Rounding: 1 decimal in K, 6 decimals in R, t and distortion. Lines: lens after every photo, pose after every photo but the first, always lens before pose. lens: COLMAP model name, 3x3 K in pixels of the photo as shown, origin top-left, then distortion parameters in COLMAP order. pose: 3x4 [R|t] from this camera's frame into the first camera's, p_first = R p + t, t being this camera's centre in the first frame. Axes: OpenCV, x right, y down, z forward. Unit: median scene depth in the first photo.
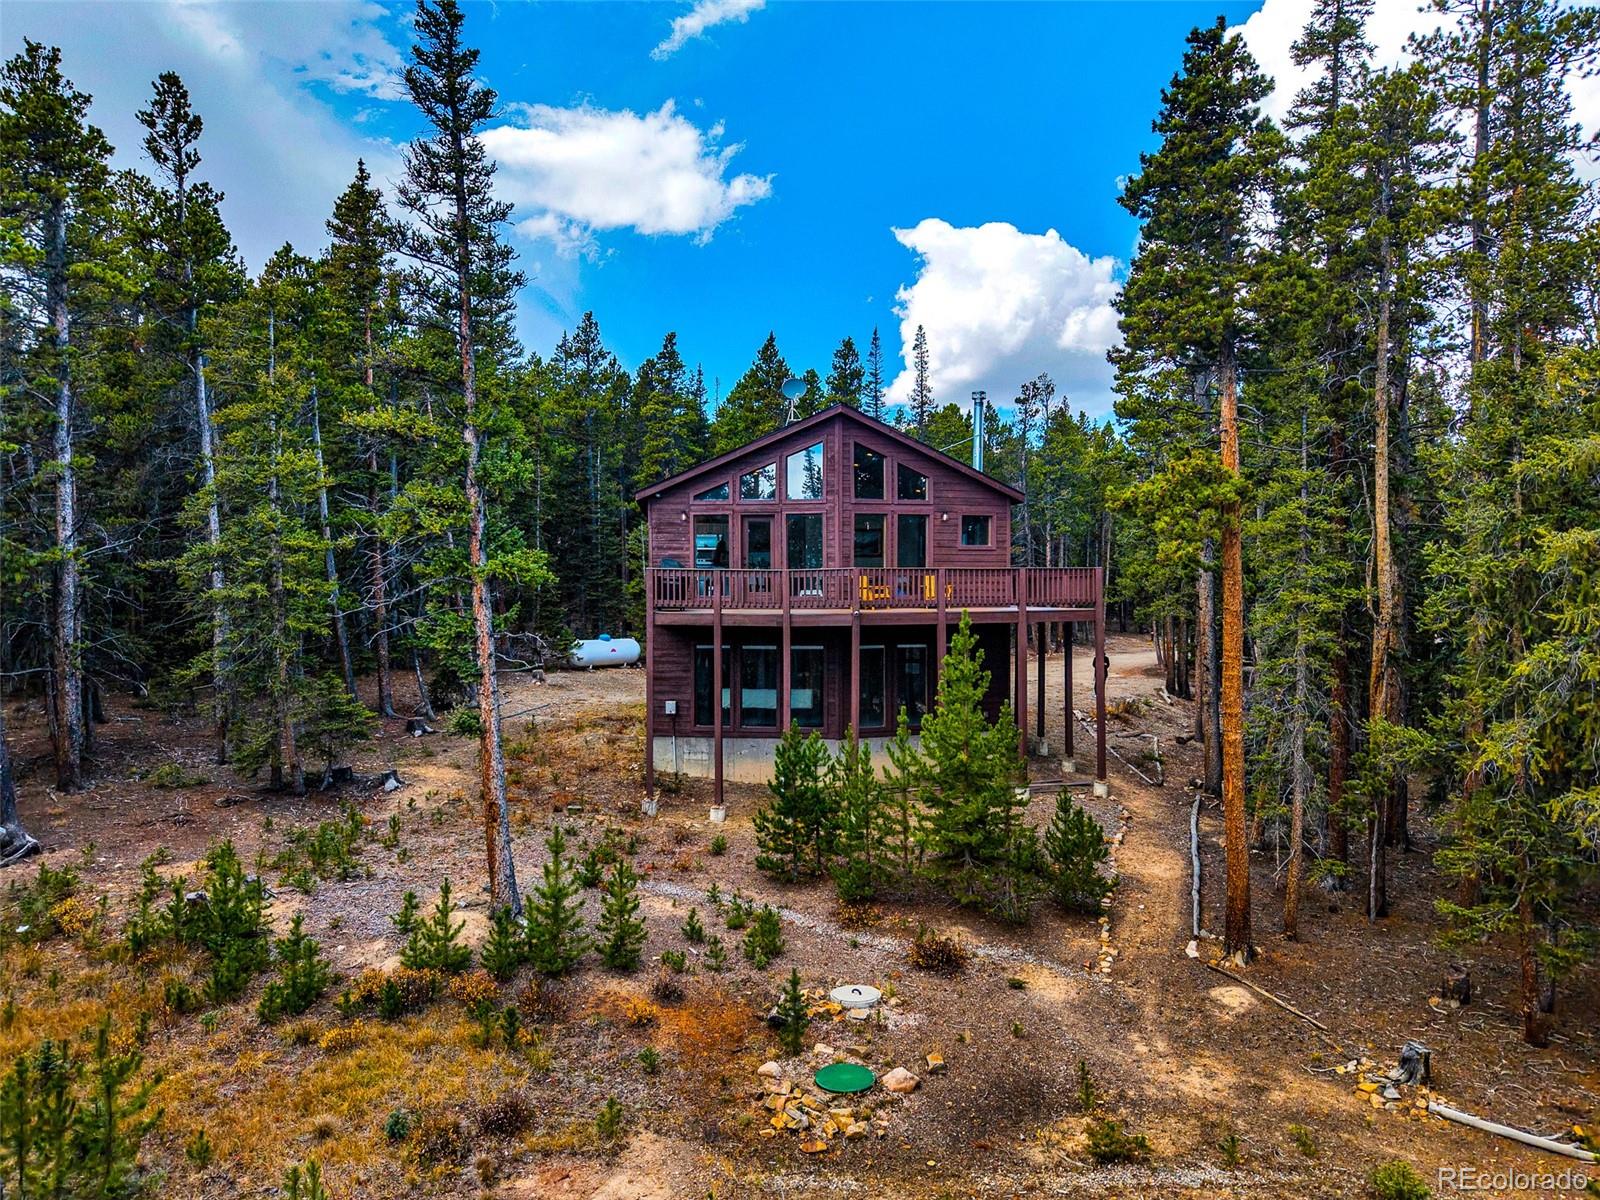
lens RADIAL K [[1088.6, 0, 815.5], [0, 1088.6, 595.7], [0, 0, 1]] dist [0.031714, -0.024504]
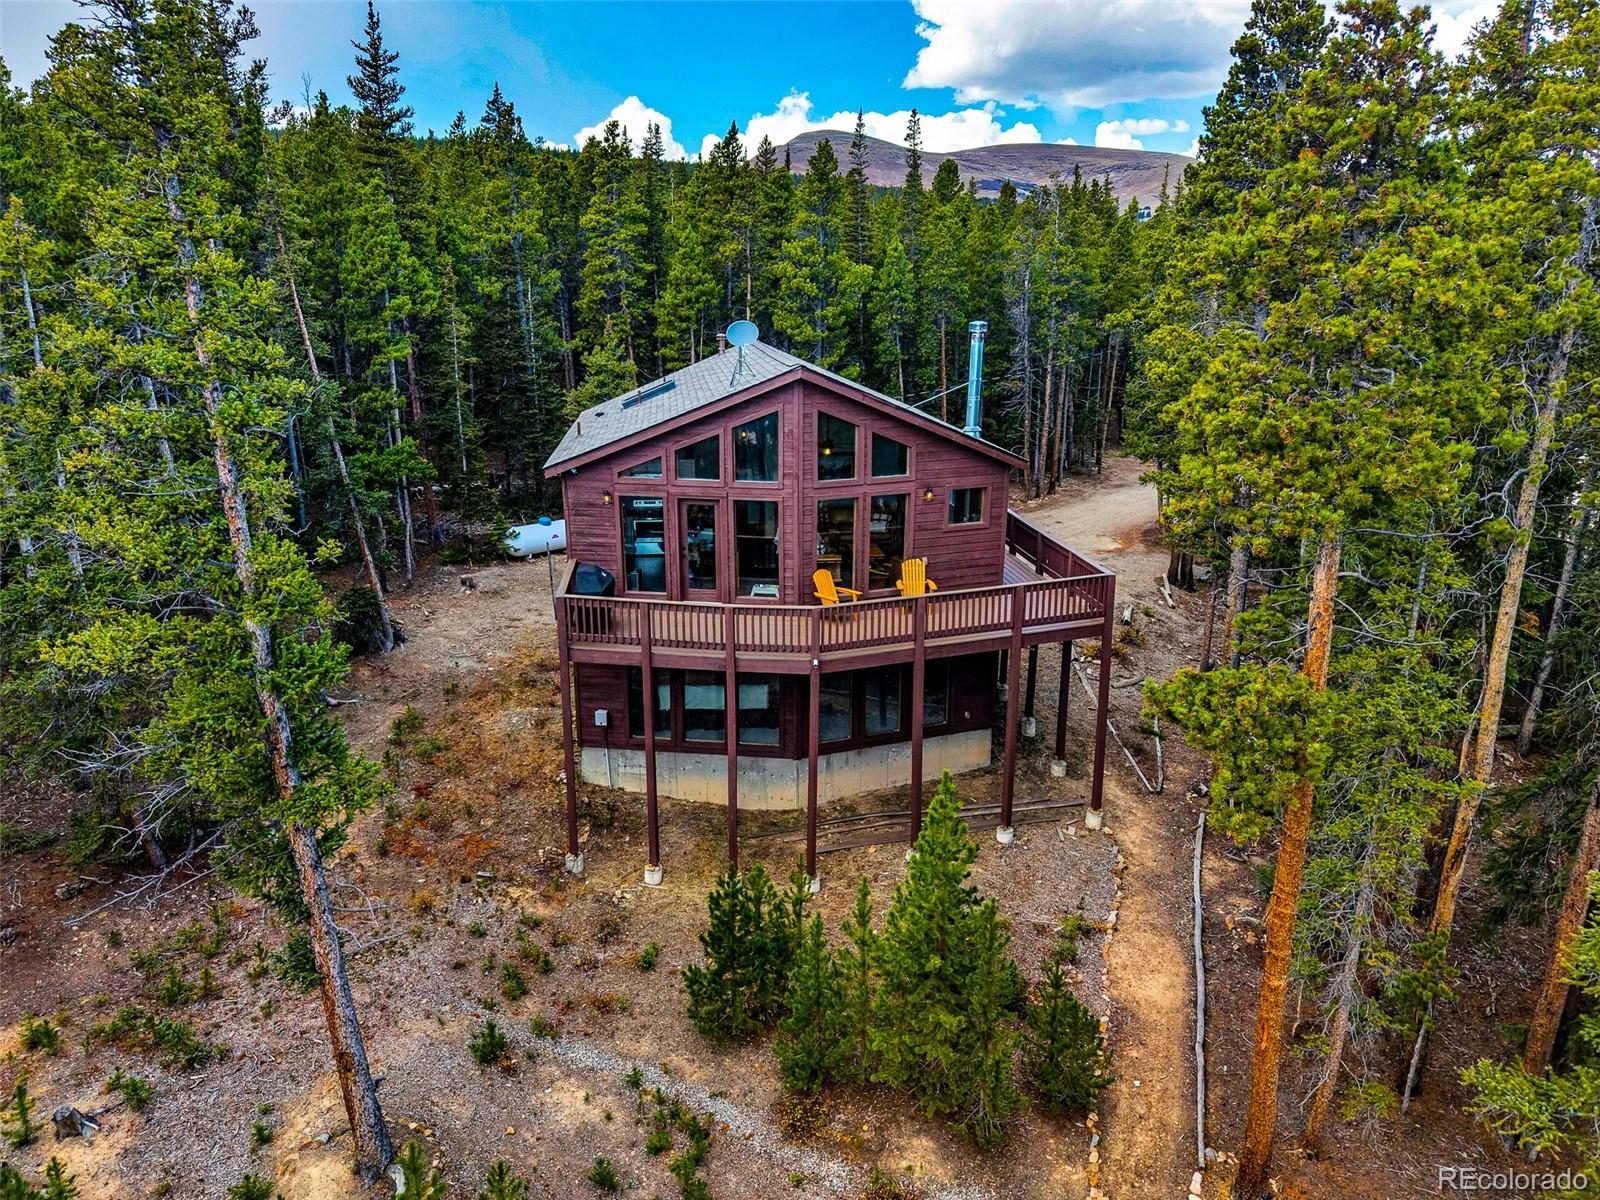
lens RADIAL K [[1088.6, 0, 808.3], [0, 1088.6, 611.0], [0, 0, 1]] dist [0.031714, -0.024504]
pose [[0.999930, 0.006472, 0.009902, 0.022113], [-0.008899, 0.963036, 0.269226, -0.220147], [-0.007793, -0.269295, 0.963026, 0.202875]]
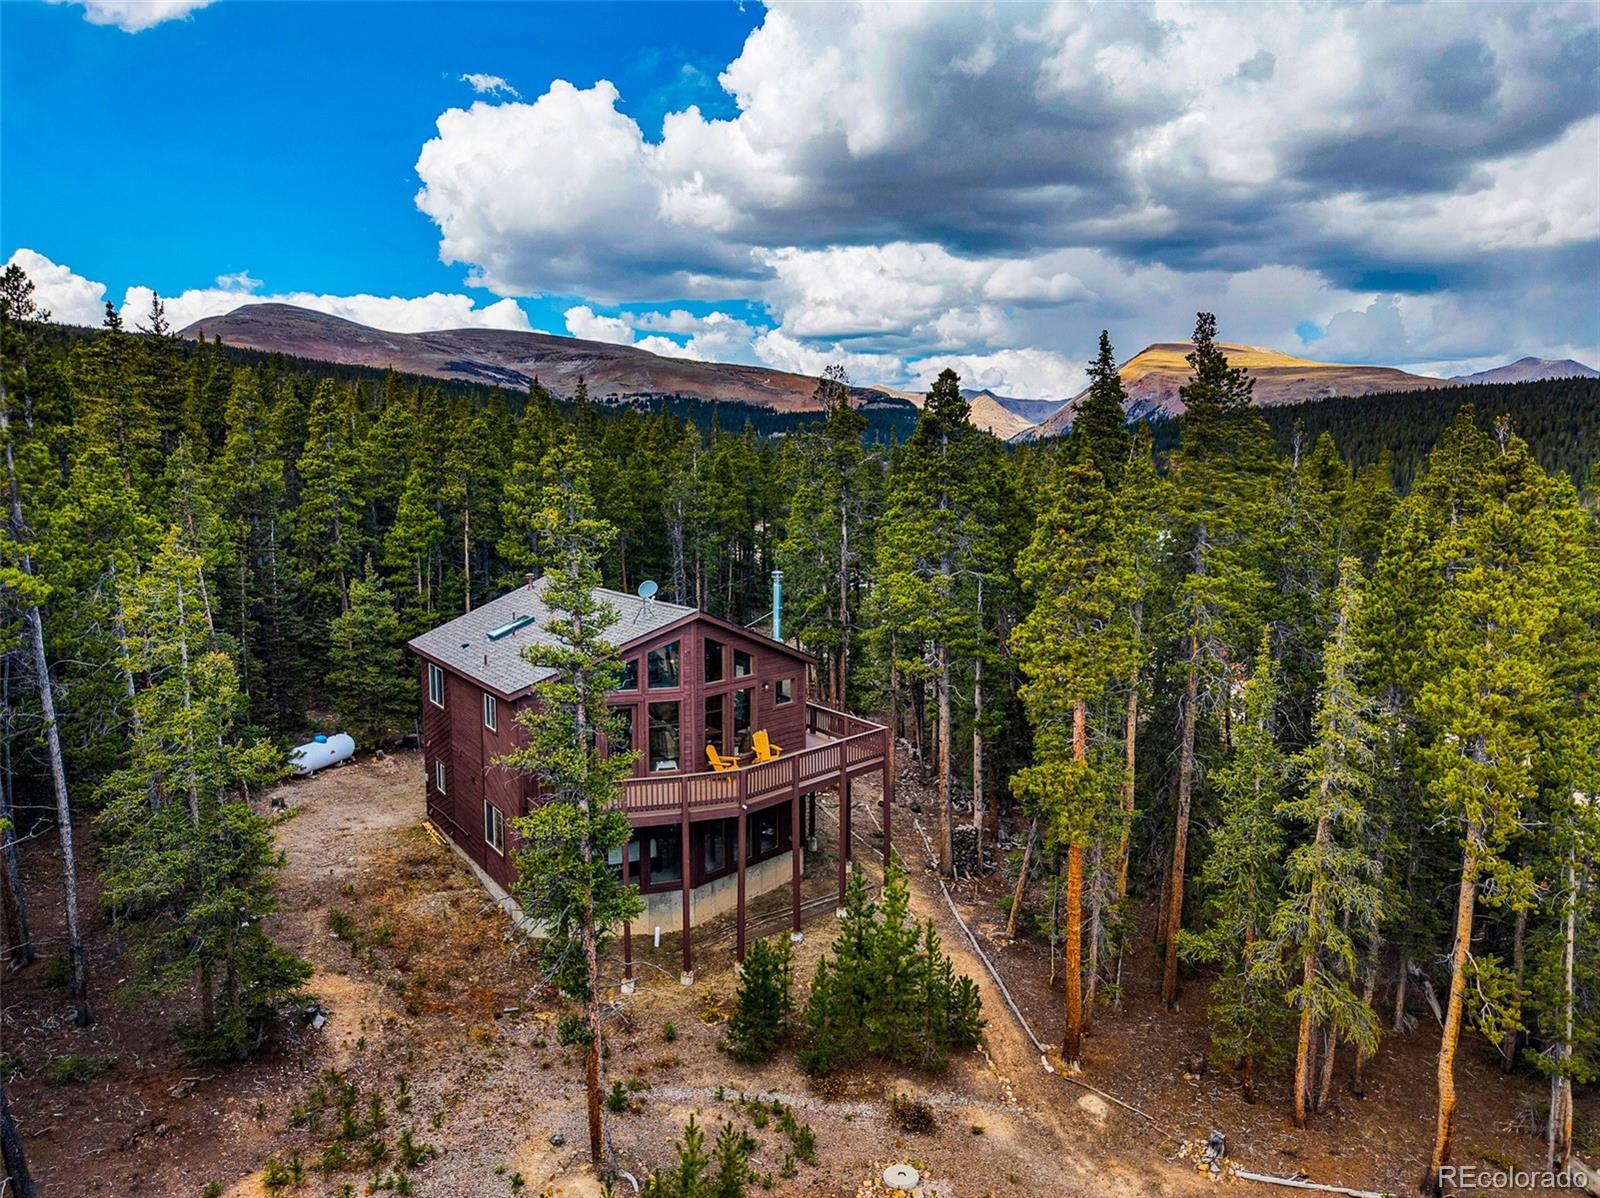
lens RADIAL K [[1088.6, 0, 825.3], [0, 1088.6, 604.8], [0, 0, 1]] dist [0.031714, -0.024504]
pose [[0.887978, -0.044060, 0.457769, -0.392669], [-0.005640, 0.994282, 0.106640, -0.310331], [-0.459850, -0.097276, 0.882652, -0.090056]]
